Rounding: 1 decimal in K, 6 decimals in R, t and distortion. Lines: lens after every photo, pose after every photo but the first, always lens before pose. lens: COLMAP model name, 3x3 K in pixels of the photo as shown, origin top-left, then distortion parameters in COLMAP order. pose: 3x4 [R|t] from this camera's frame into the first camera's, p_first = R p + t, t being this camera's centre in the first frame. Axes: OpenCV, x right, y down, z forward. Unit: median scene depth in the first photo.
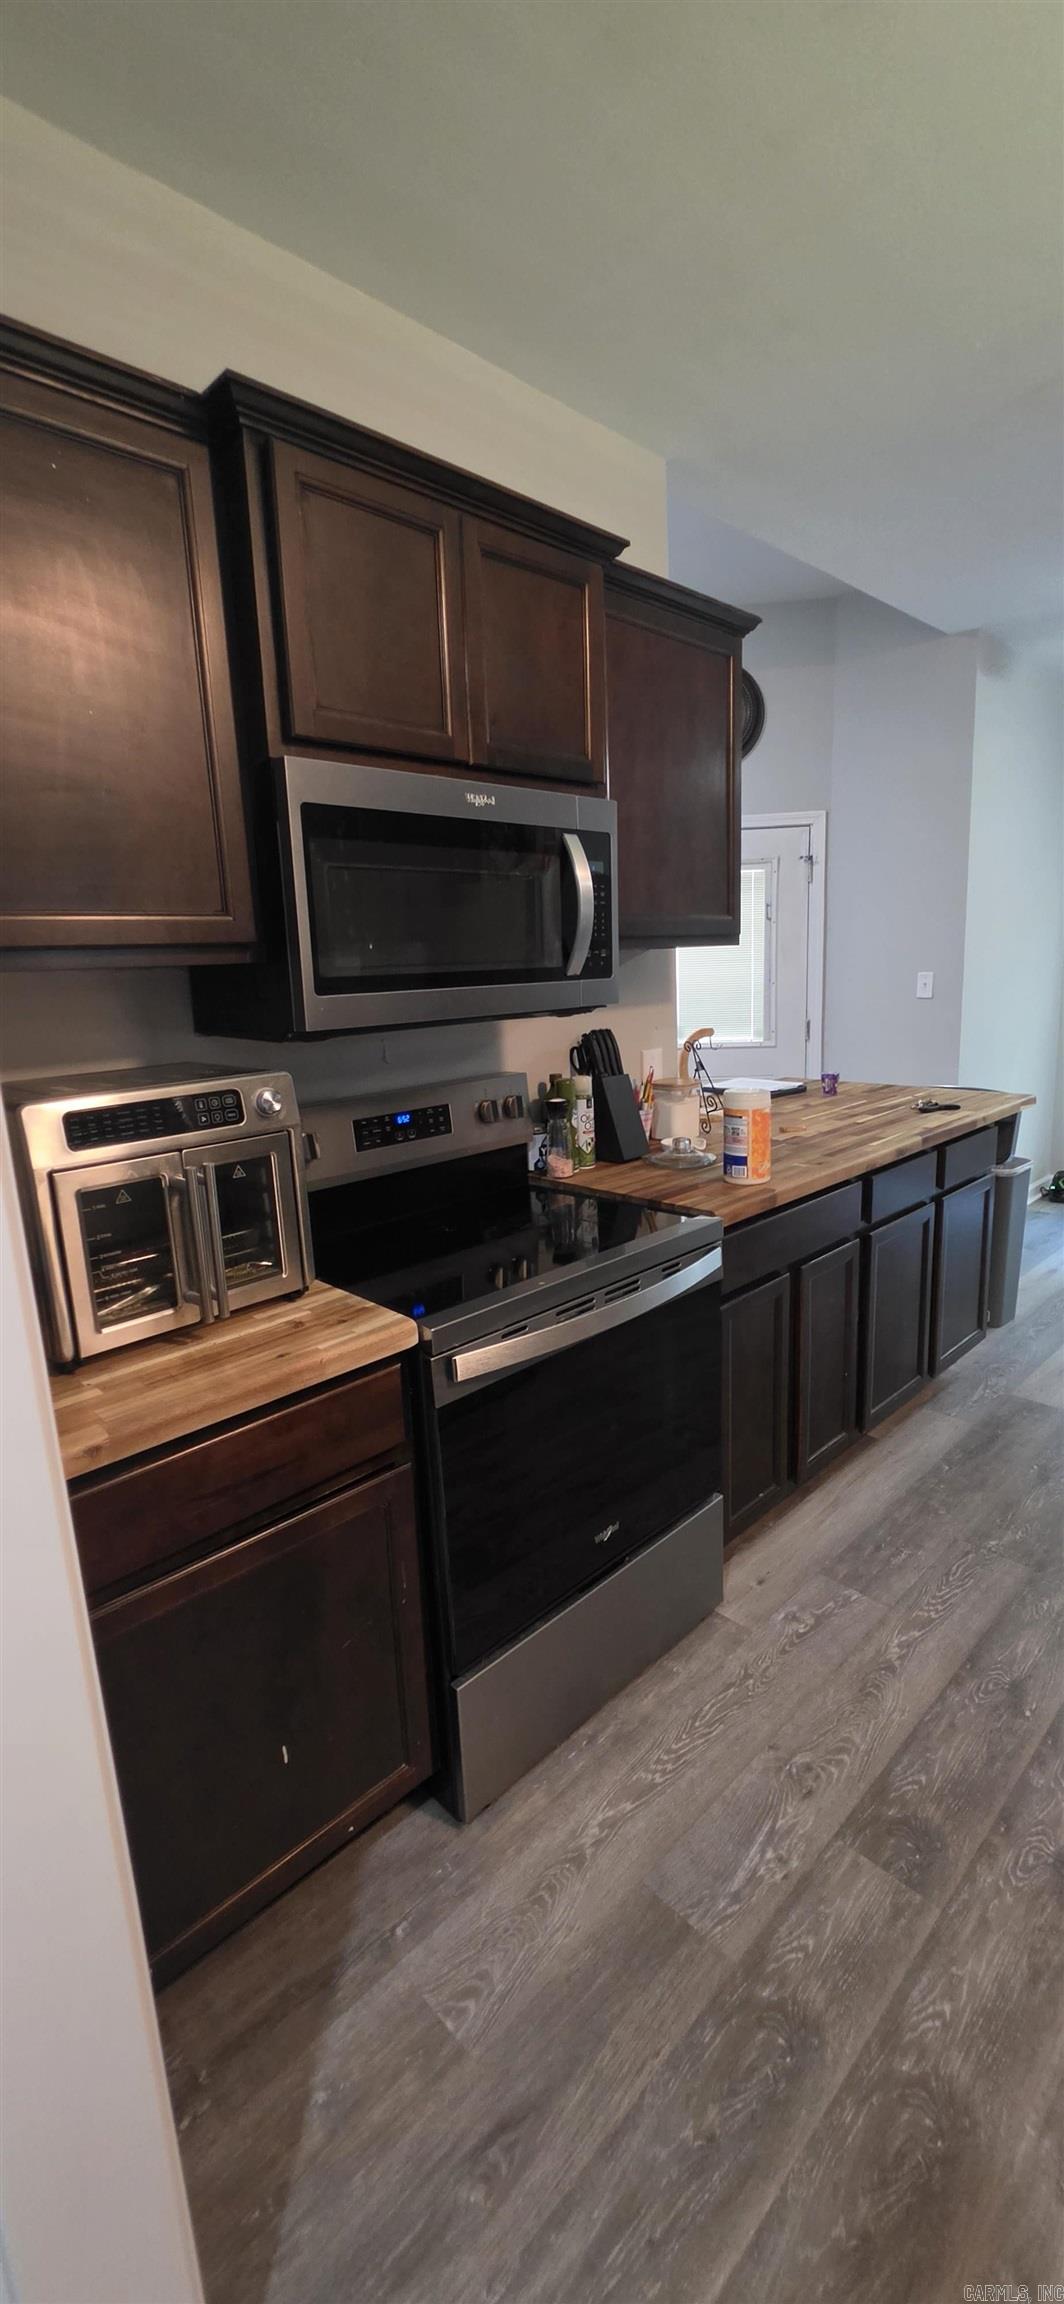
lens RADIAL K [[936.8, 0, 532.0], [0, 936.8, 1152.0], [0, 0, 1]] dist [0.001265, 0.000094]
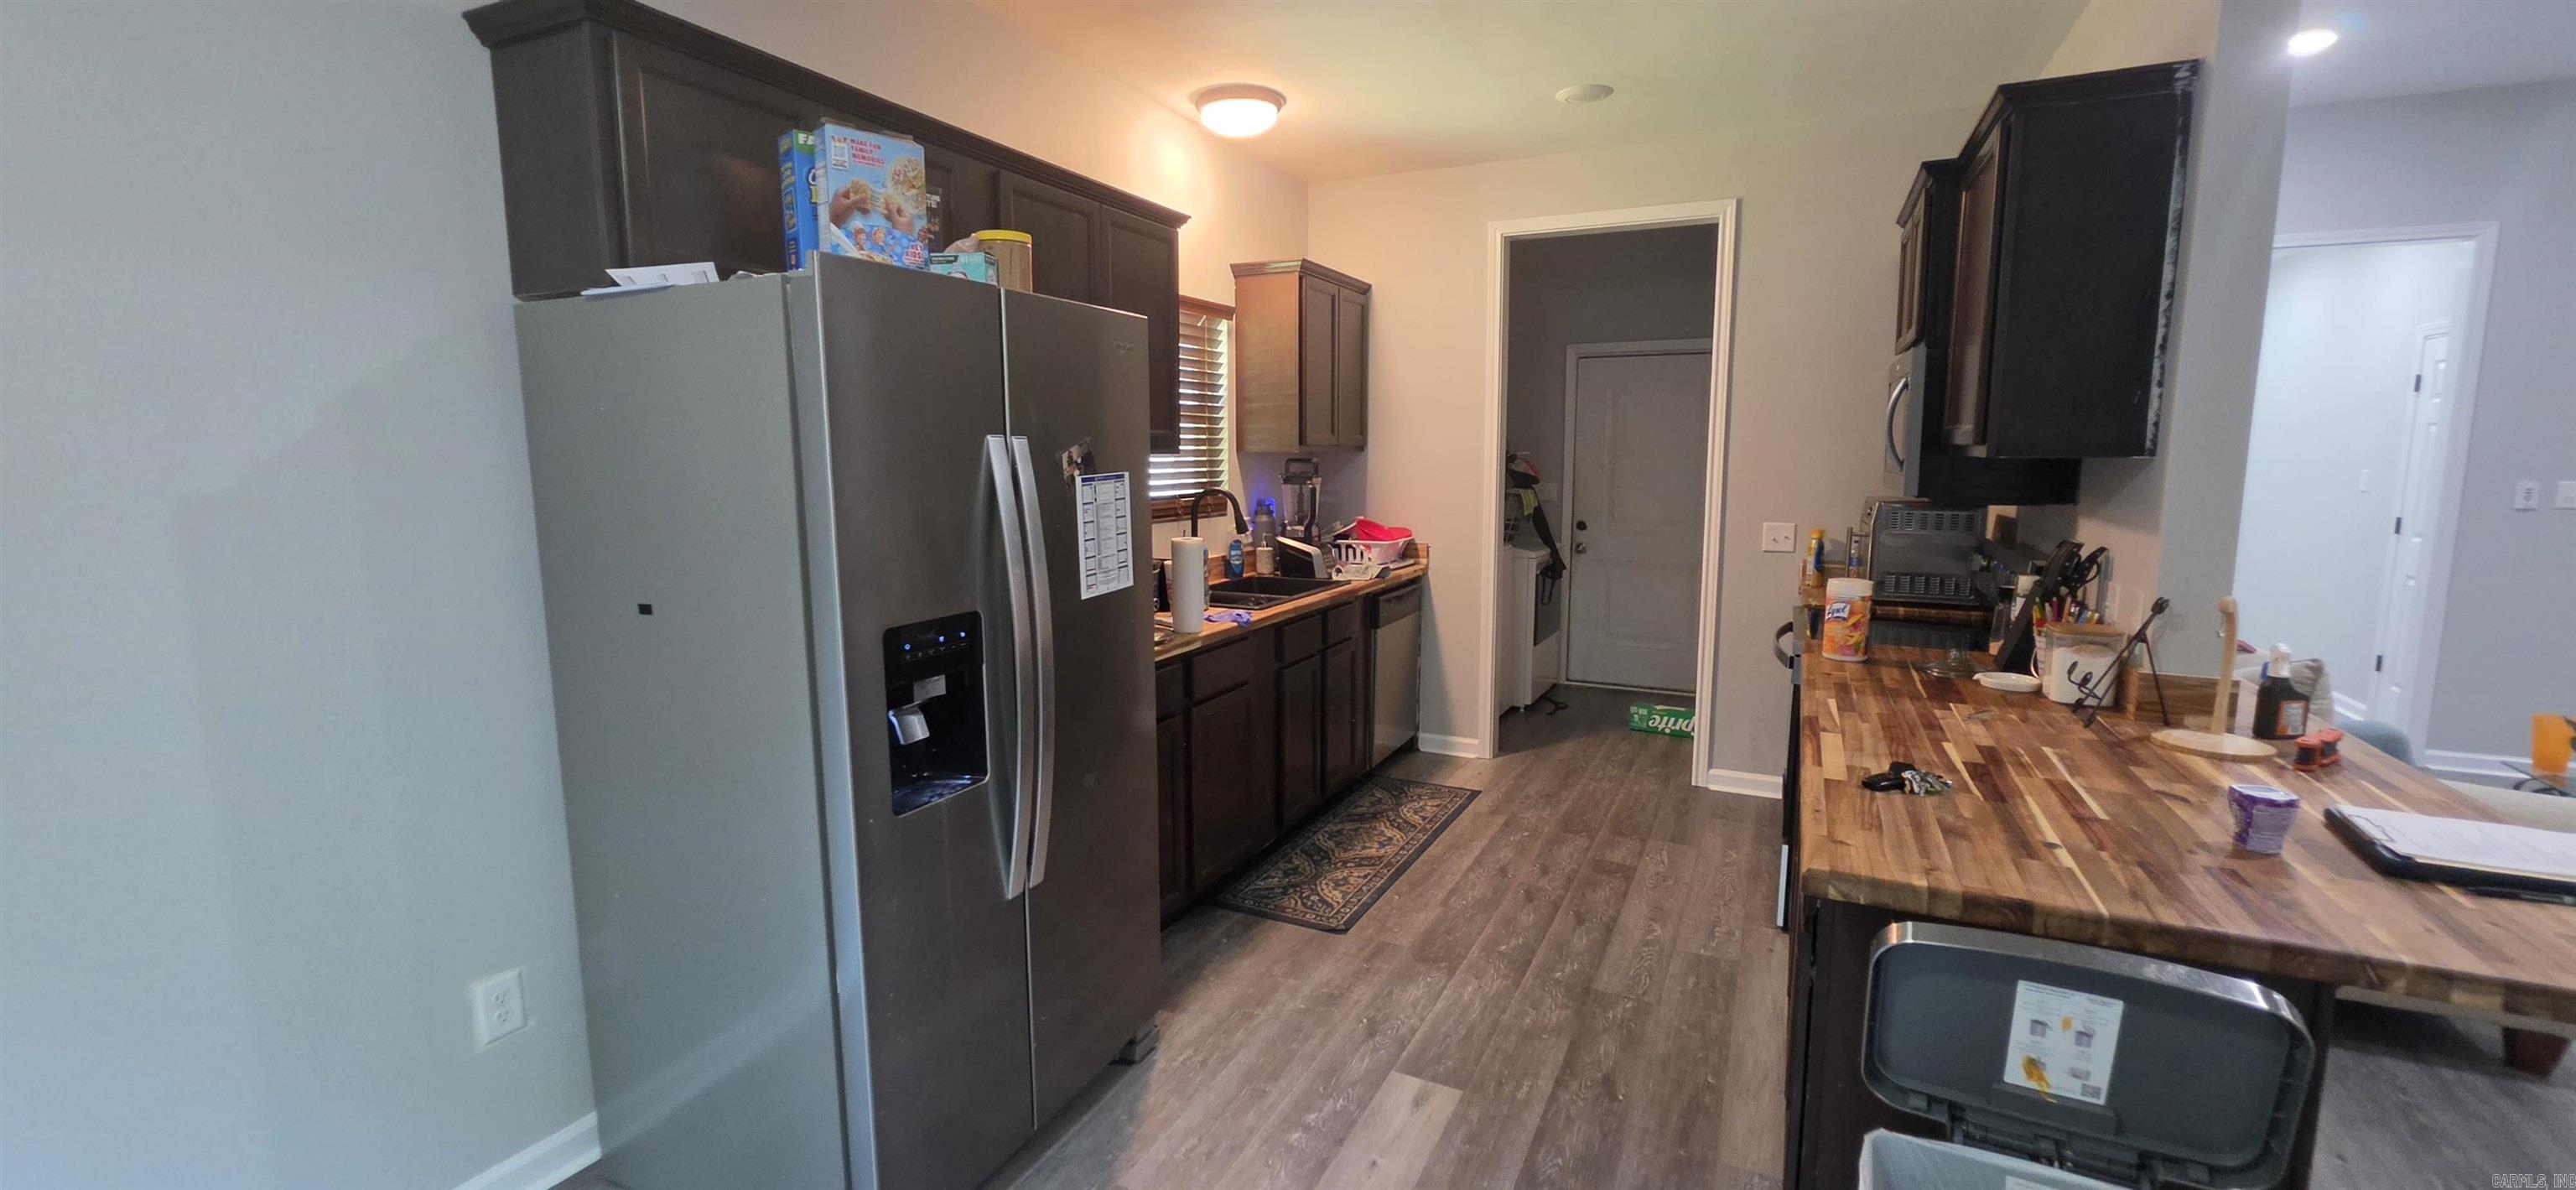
lens RADIAL K [[1047.4, 0, 1318.8], [0, 1047.4, 581.5], [0, 0, 1]] dist [0.001265, 0.000094]
pose [[-0.930856, 0.070993, -0.358422, 1.368657], [-0.053970, 0.943469, 0.327038, -0.466582], [0.361377, 0.323769, -0.874403, 1.982355]]
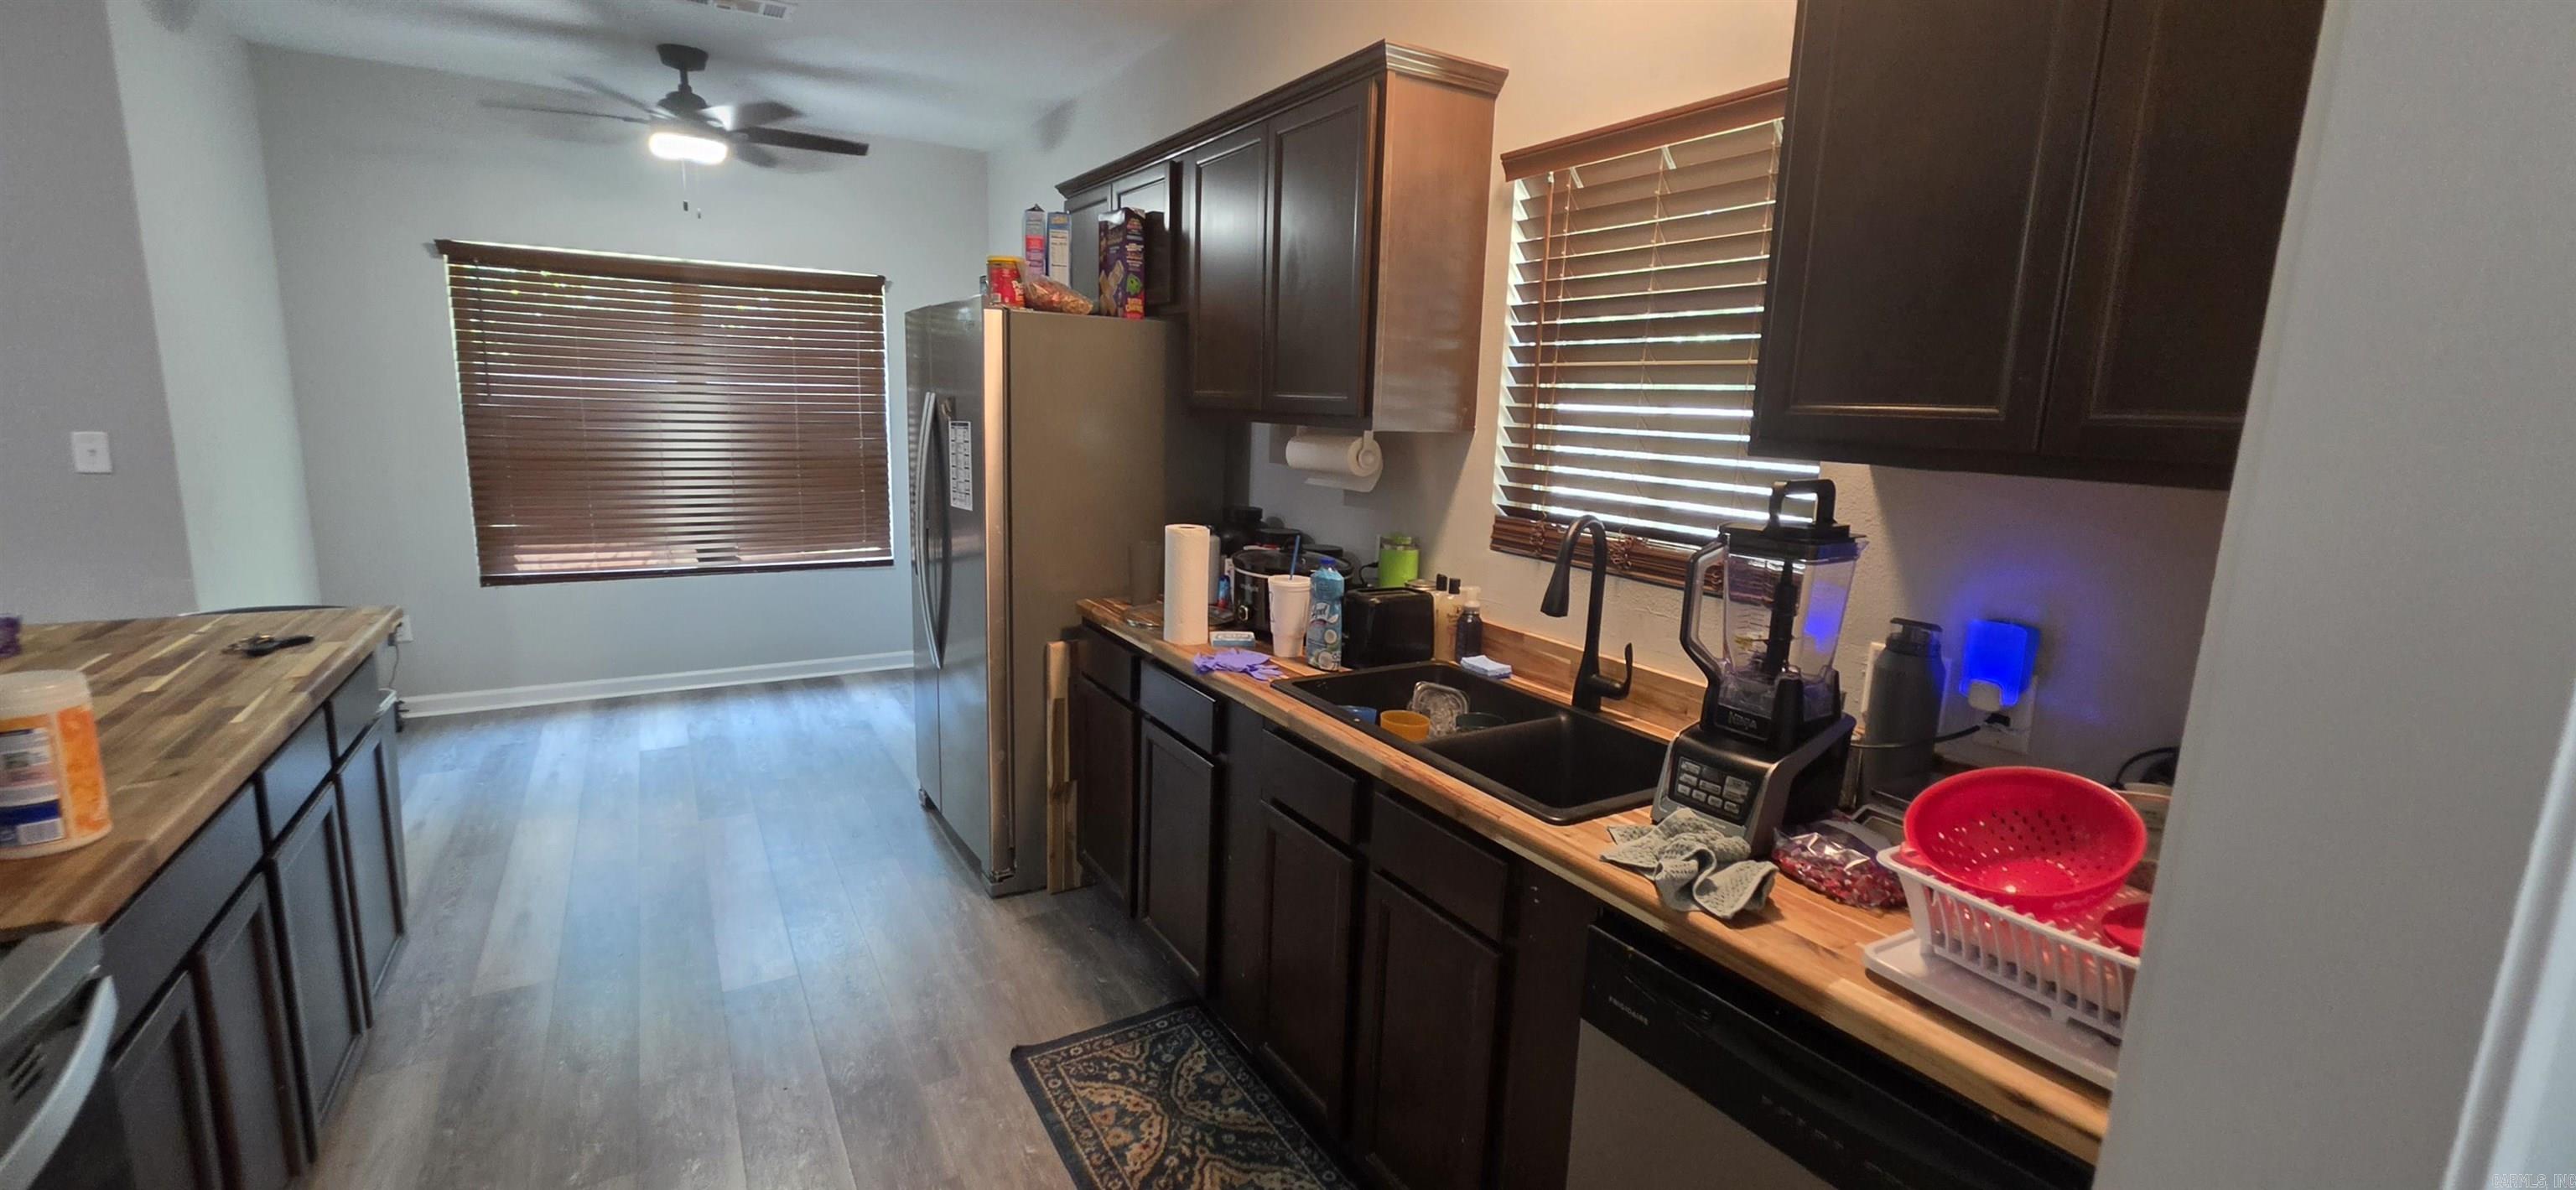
lens RADIAL K [[1085.7, 0, 1288.0], [0, 1085.7, 595.0], [0, 0, 1]] dist [0.000334, 0.000064]
pose [[0.241744, -0.143194, 0.959716, -0.179778], [0.168225, 0.980259, 0.103885, -0.056009], [-0.955646, 0.136335, 0.261061, 0.149586]]
